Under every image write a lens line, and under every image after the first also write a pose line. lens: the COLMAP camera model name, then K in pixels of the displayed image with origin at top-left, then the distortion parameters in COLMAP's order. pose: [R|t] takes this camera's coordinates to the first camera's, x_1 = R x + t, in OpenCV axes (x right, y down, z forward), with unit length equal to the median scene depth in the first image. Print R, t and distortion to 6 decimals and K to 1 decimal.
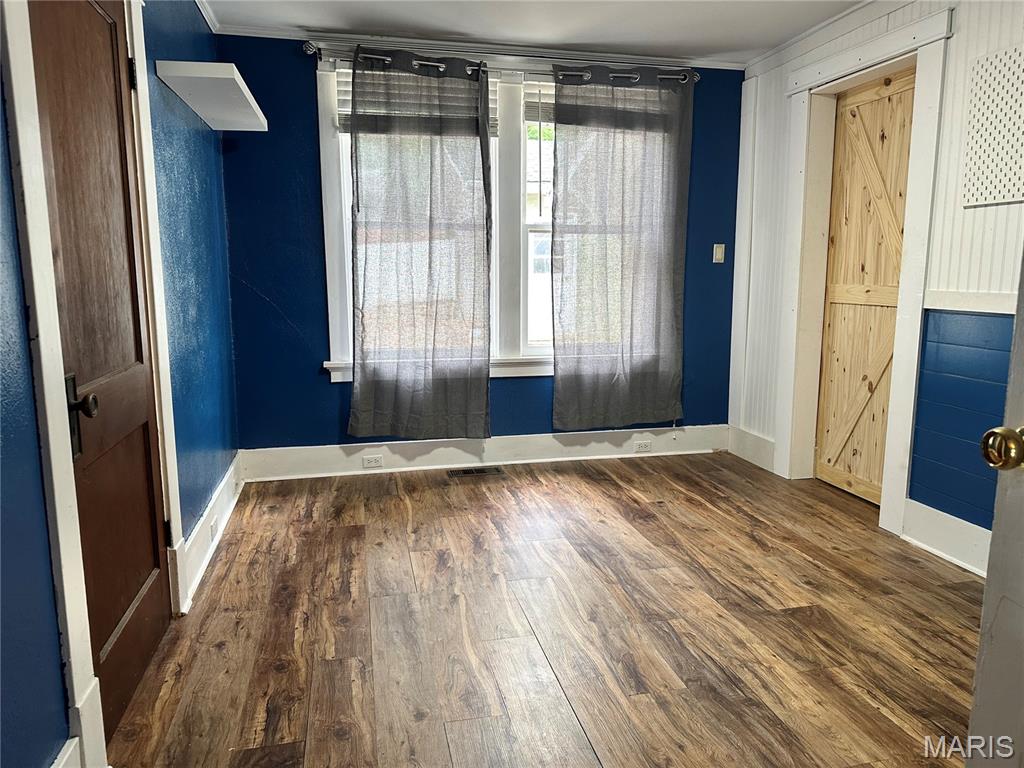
lens RADIAL K [[709.2, 0, 519.0], [0, 709.2, 382.4], [0, 0, 1]] dist [0.041291, -0.059865]
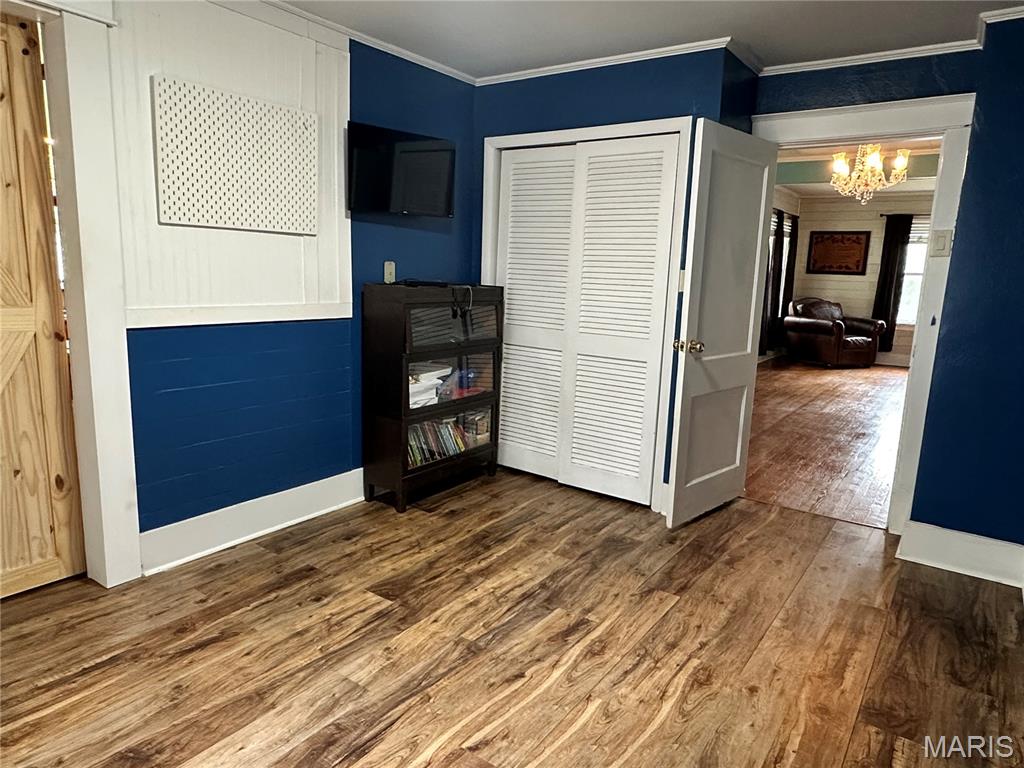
lens RADIAL K [[653.3, 0, 509.7], [0, 653.3, 382.2], [0, 0, 1]] dist [0.003195, 0.002316]
pose [[-0.653460, -0.154664, 0.740992, -0.372313], [0.080896, 0.959029, 0.271514, -0.221356], [-0.752626, 0.237367, -0.614175, 1.141206]]
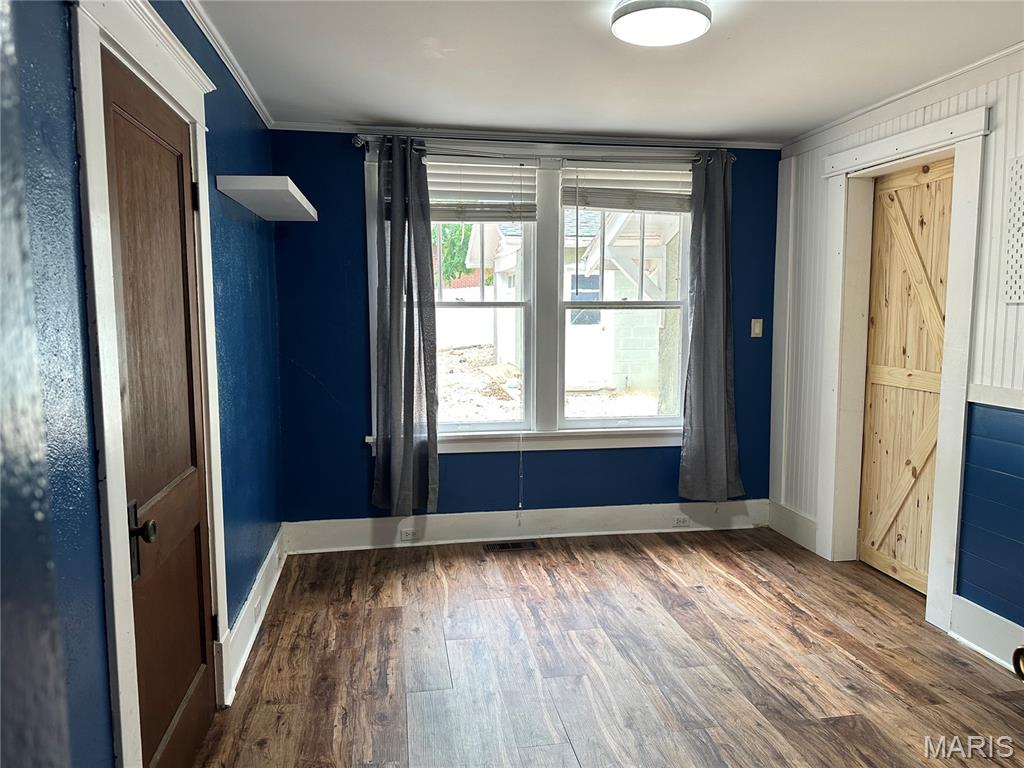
lens RADIAL K [[711.3, 0, 515.8], [0, 711.3, 385.5], [0, 0, 1]] dist [0.018318, -0.026865]
pose [[0.998379, 0.005420, -0.056657, 0.000038], [-0.008231, 0.998740, -0.049503, -0.070213], [0.056318, 0.049889, 0.997166, -0.017896]]
